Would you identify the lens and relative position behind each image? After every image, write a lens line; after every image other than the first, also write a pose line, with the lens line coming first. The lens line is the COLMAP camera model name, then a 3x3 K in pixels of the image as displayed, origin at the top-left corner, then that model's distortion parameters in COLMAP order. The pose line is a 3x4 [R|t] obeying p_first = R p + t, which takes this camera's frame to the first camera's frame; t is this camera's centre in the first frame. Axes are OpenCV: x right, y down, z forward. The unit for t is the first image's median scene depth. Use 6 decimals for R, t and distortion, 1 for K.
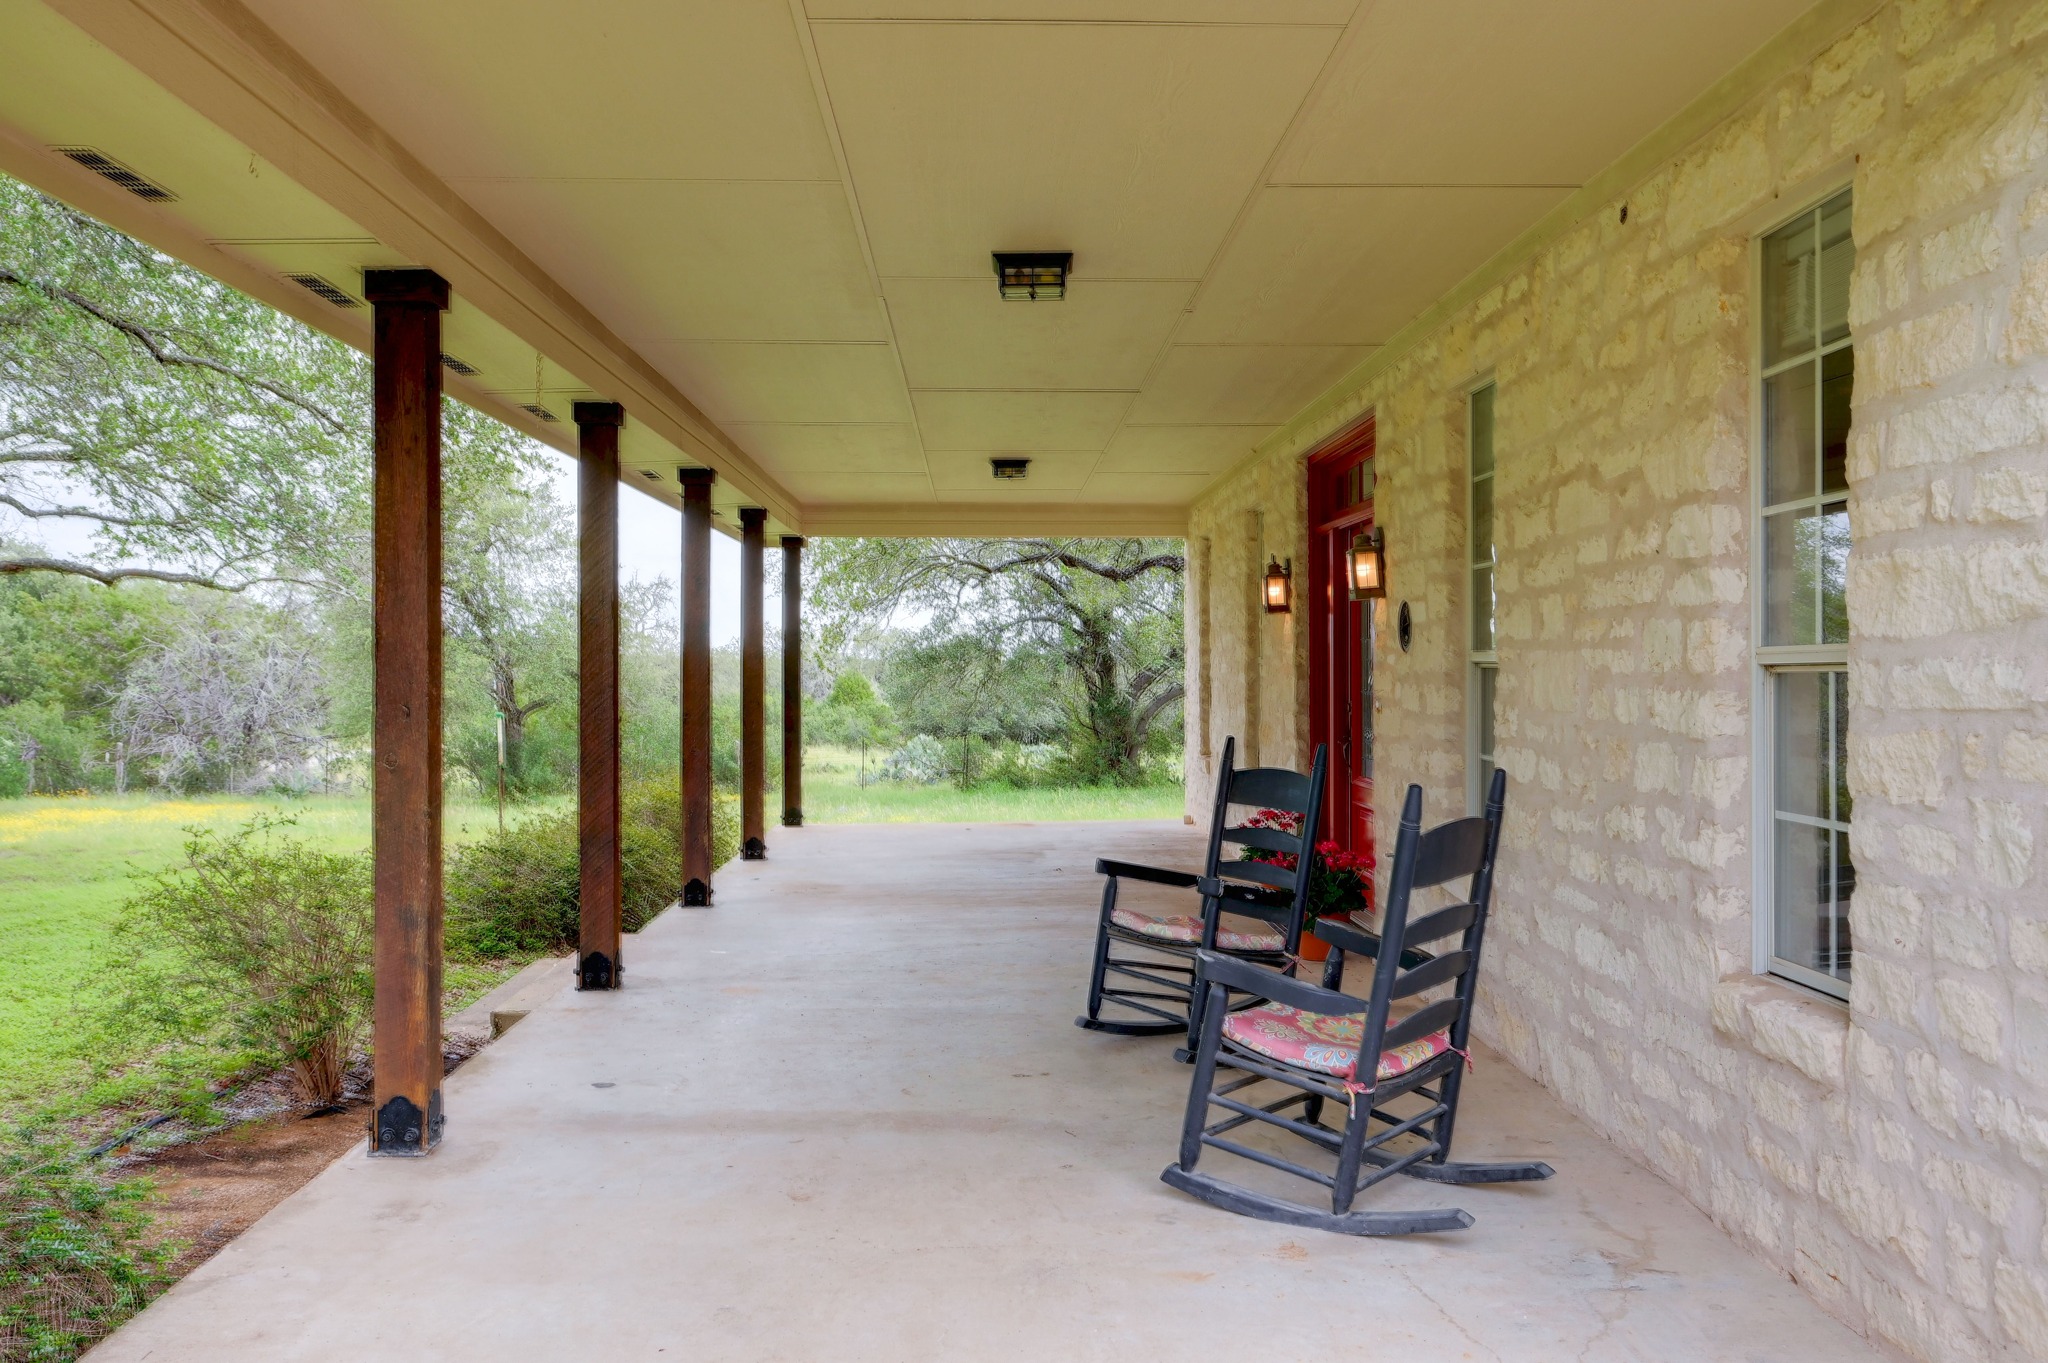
lens RADIAL K [[1626.6, 0, 1024.0], [0, 1626.6, 681.5], [0, 0, 1]] dist [0.004917, -0.000735]
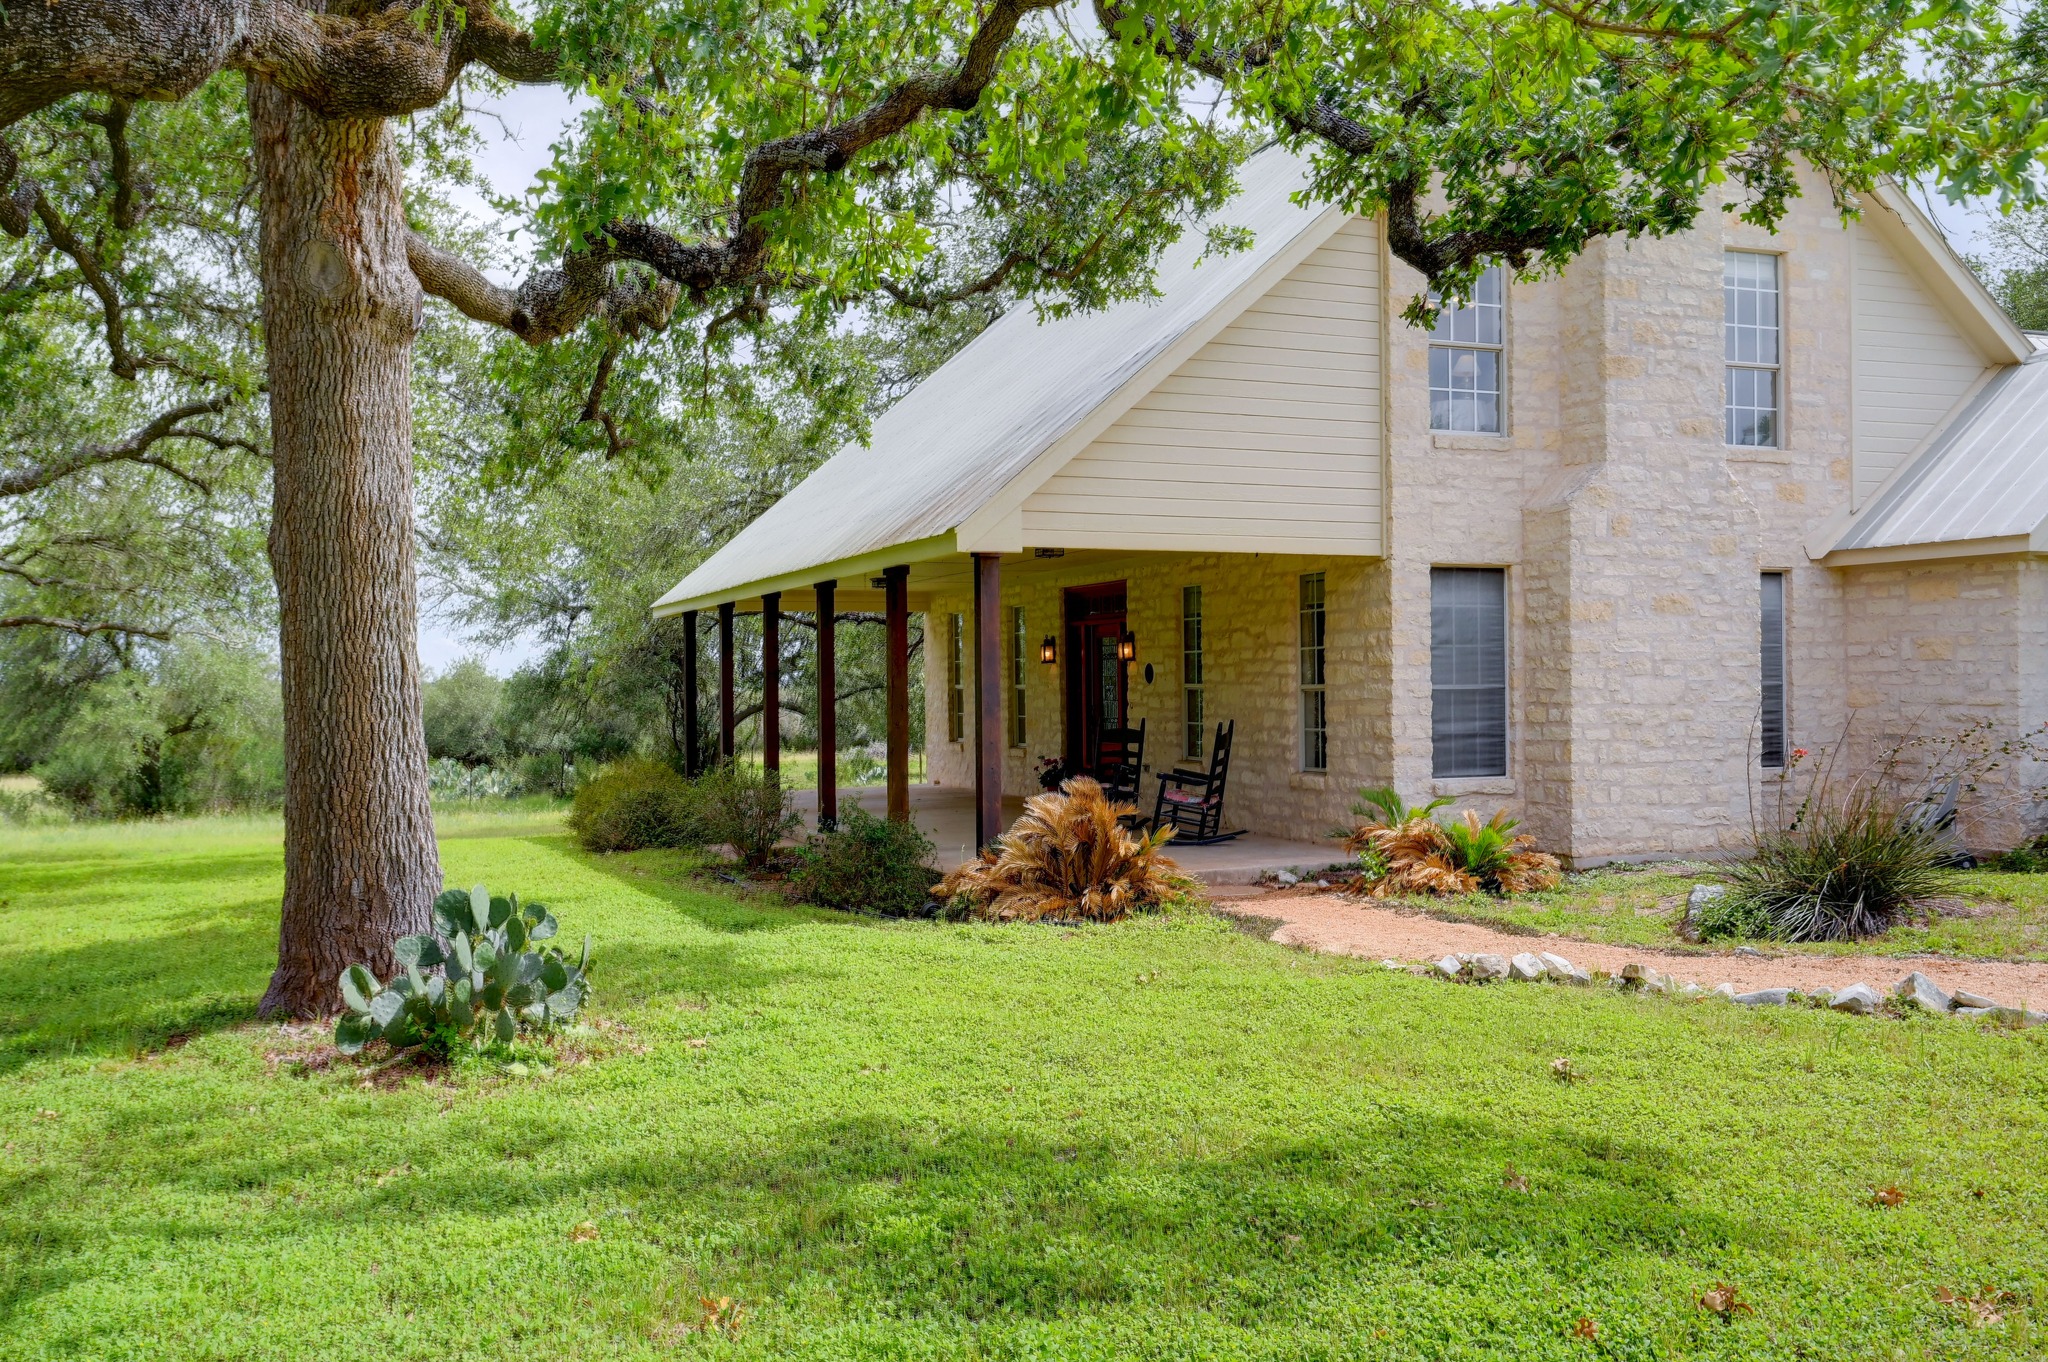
lens RADIAL K [[1626.6, 0, 1024.0], [0, 1626.6, 681.0], [0, 0, 1]] dist [0.004917, -0.000735]
pose [[0.945318, -0.001867, 0.326144, -1.173375], [0.005907, 0.999918, -0.011398, 0.006321], [-0.326095, 0.012701, 0.945252, -1.994068]]
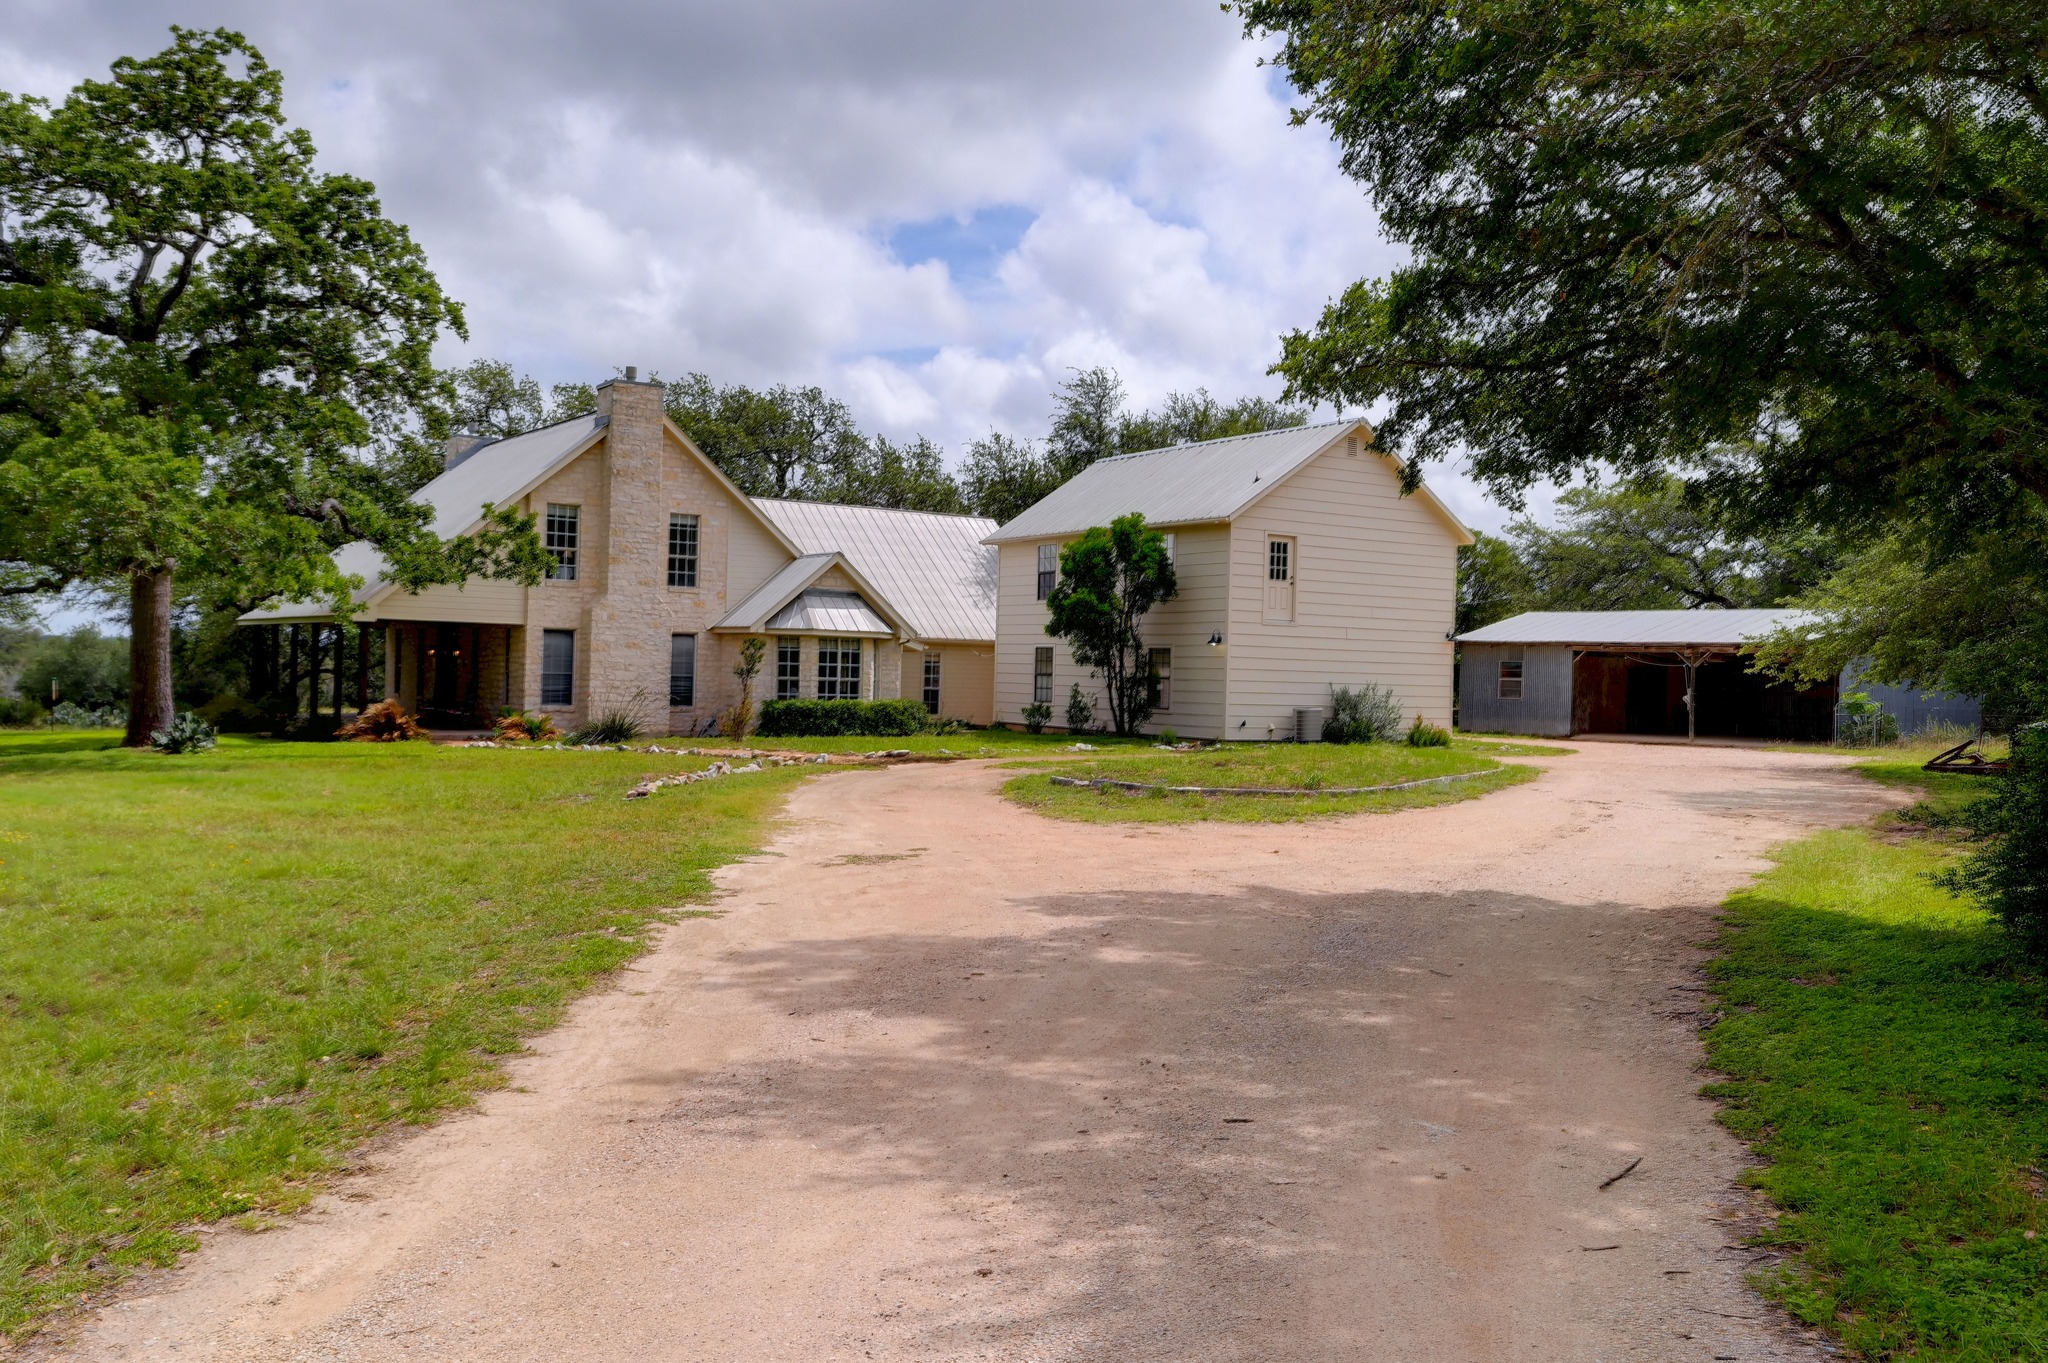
lens RADIAL K [[1626.6, 0, 1024.0], [0, 1626.6, 681.5], [0, 0, 1]] dist [0.004917, -0.000735]
pose [[0.849329, 0.023342, 0.527348, -1.783867], [-0.026583, 0.999646, -0.001434, -0.018458], [-0.527195, -0.012800, 0.849648, -7.865776]]
